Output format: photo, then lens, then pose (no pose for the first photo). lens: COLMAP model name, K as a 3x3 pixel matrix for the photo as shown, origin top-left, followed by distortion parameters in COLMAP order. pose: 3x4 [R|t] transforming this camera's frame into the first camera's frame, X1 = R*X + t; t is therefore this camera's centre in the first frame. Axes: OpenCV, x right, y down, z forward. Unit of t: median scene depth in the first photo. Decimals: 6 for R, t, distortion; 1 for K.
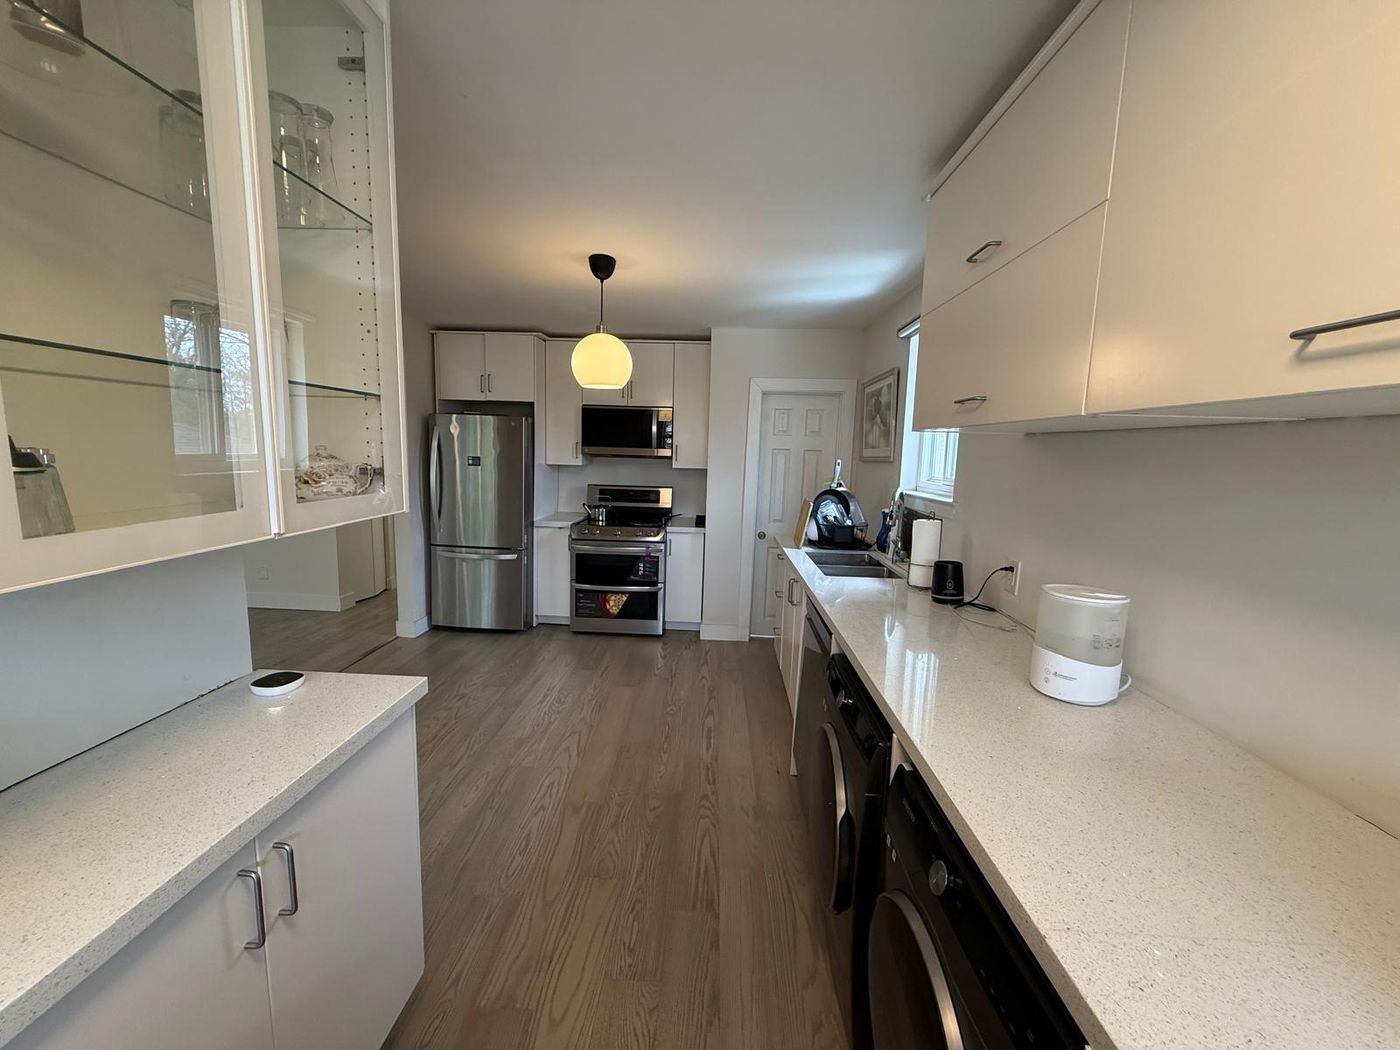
lens RADIAL K [[566.1, 0, 693.8], [0, 566.1, 525.4], [0, 0, 1]] dist [-0.000289, -0.000057]
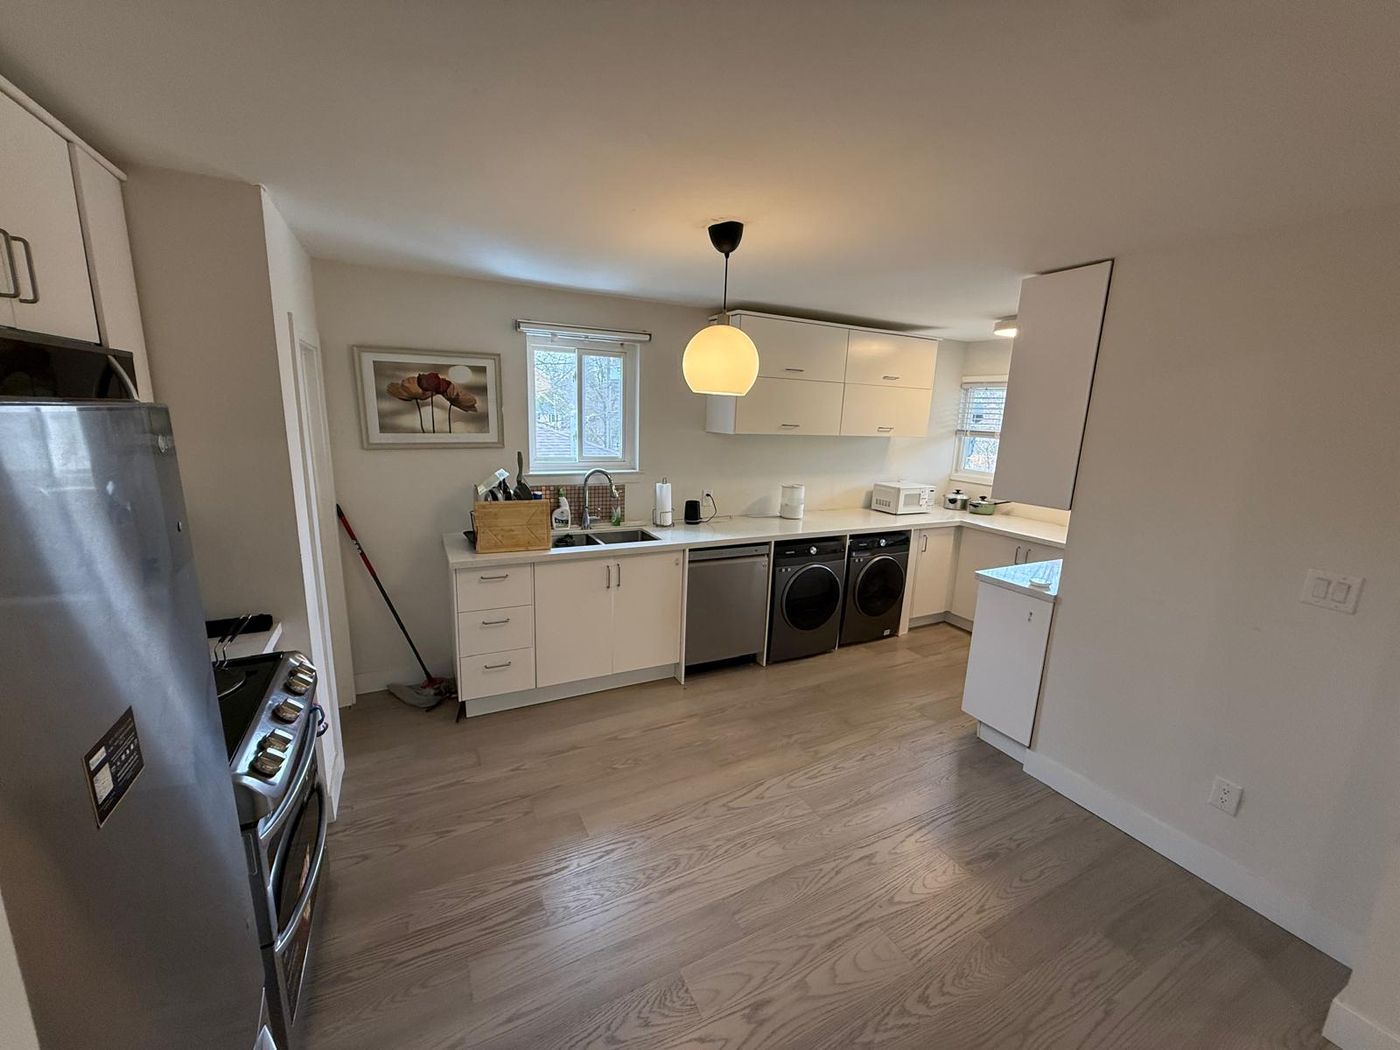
lens RADIAL K [[566.1, 0, 693.8], [0, 566.1, 525.4], [0, 0, 1]] dist [-0.000289, -0.000057]
pose [[-0.502127, -0.219431, 0.836492, -0.880974], [0.062227, 0.955598, 0.288029, -0.313289], [-0.862552, 0.196680, -0.466177, 1.497596]]
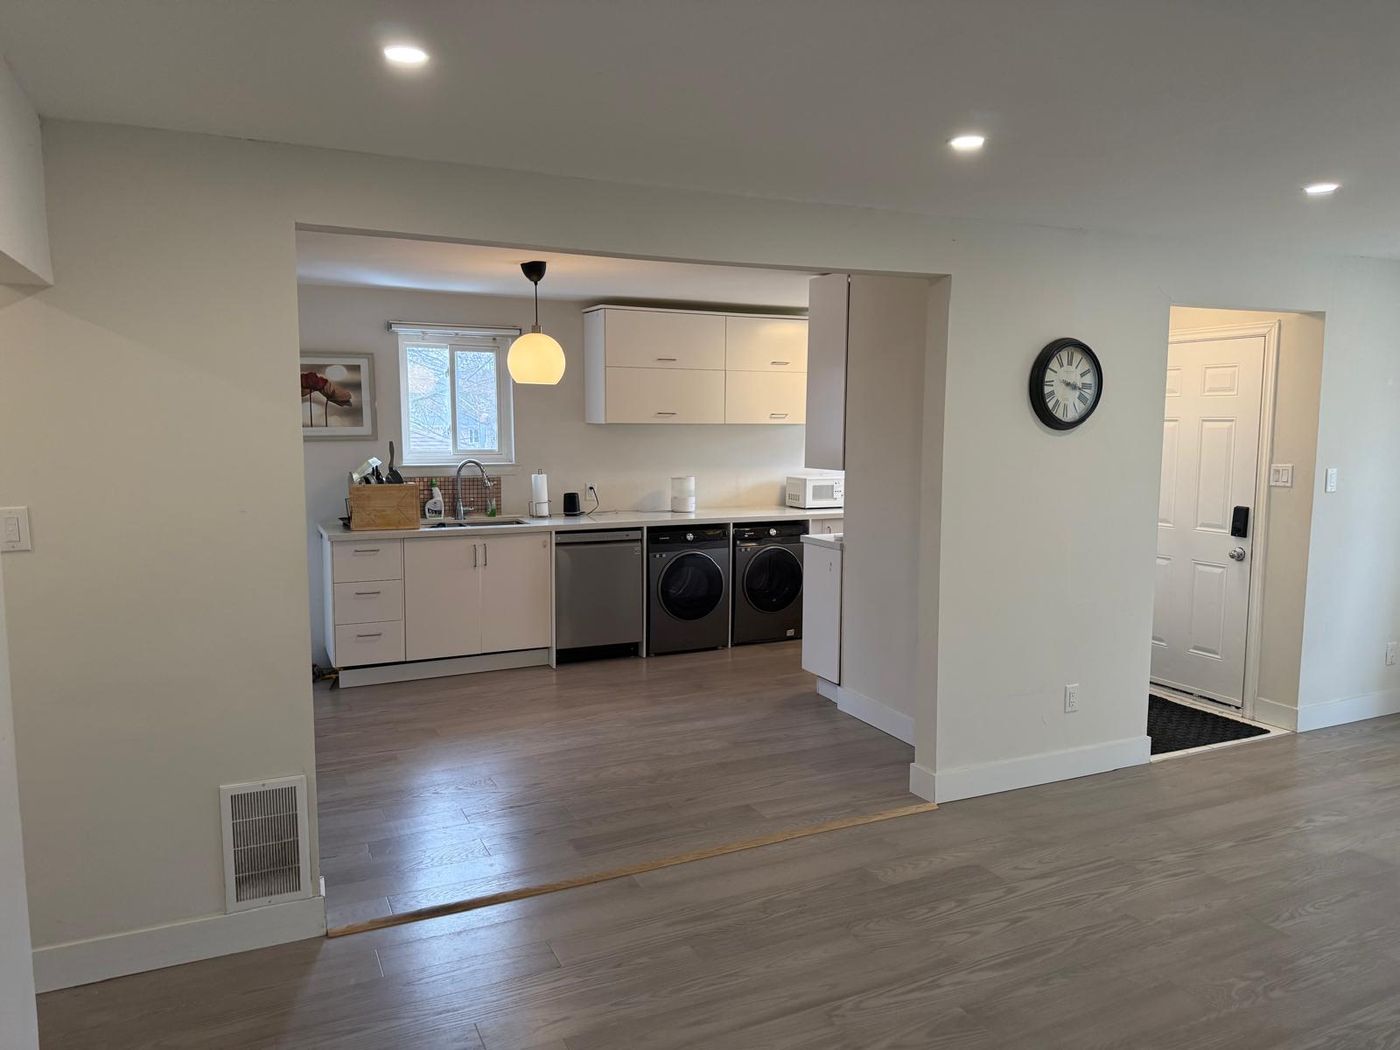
lens RADIAL K [[1009.8, 0, 700.0], [0, 1009.8, 525.0], [0, 0, 1]] dist [0.098229, -0.001385]
pose [[-0.479357, -0.126166, 0.868504, -2.050374], [0.094727, 0.976393, 0.194122, -0.340121], [-0.872493, 0.175325, -0.456089, 1.708380]]
